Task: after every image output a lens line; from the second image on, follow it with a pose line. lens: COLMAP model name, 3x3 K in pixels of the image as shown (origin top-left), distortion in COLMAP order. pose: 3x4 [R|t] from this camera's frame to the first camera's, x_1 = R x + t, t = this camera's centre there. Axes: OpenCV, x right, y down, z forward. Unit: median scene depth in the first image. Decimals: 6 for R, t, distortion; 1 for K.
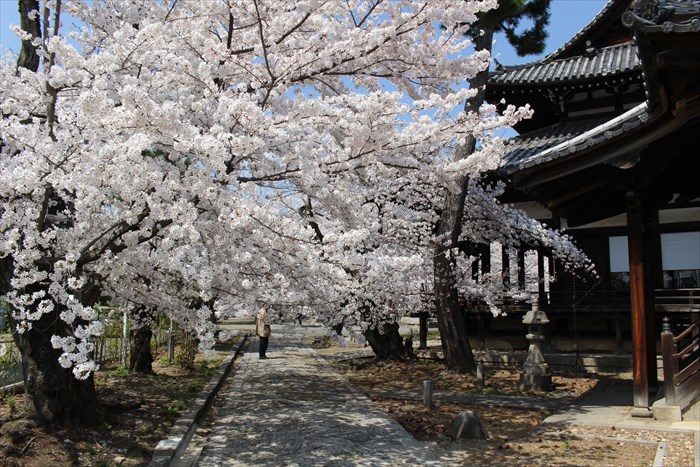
lens RADIAL K [[582.5, 0, 350.0], [0, 582.5, 233.5], [0, 0, 1]] dist [-0.157960, 0.127650]
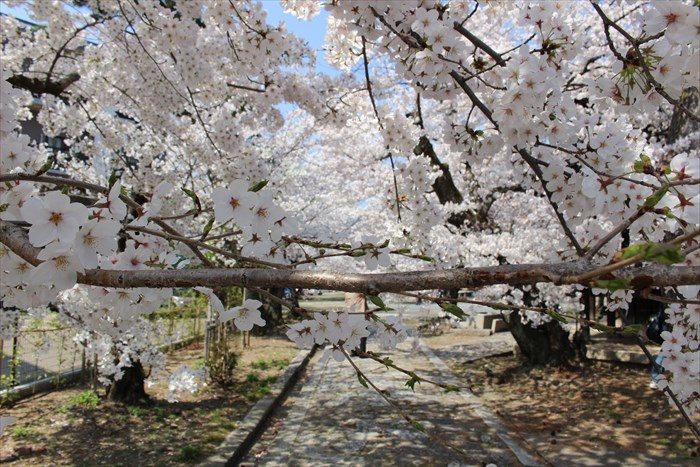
lens RADIAL K [[582.5, 0, 350.0], [0, 582.5, 233.5], [0, 0, 1]] dist [-0.157960, 0.127650]
pose [[0.986232, -0.015340, -0.164654, -0.040733], [0.022553, 0.998862, 0.042025, 0.047164], [0.163822, -0.045159, 0.985456, 0.380014]]
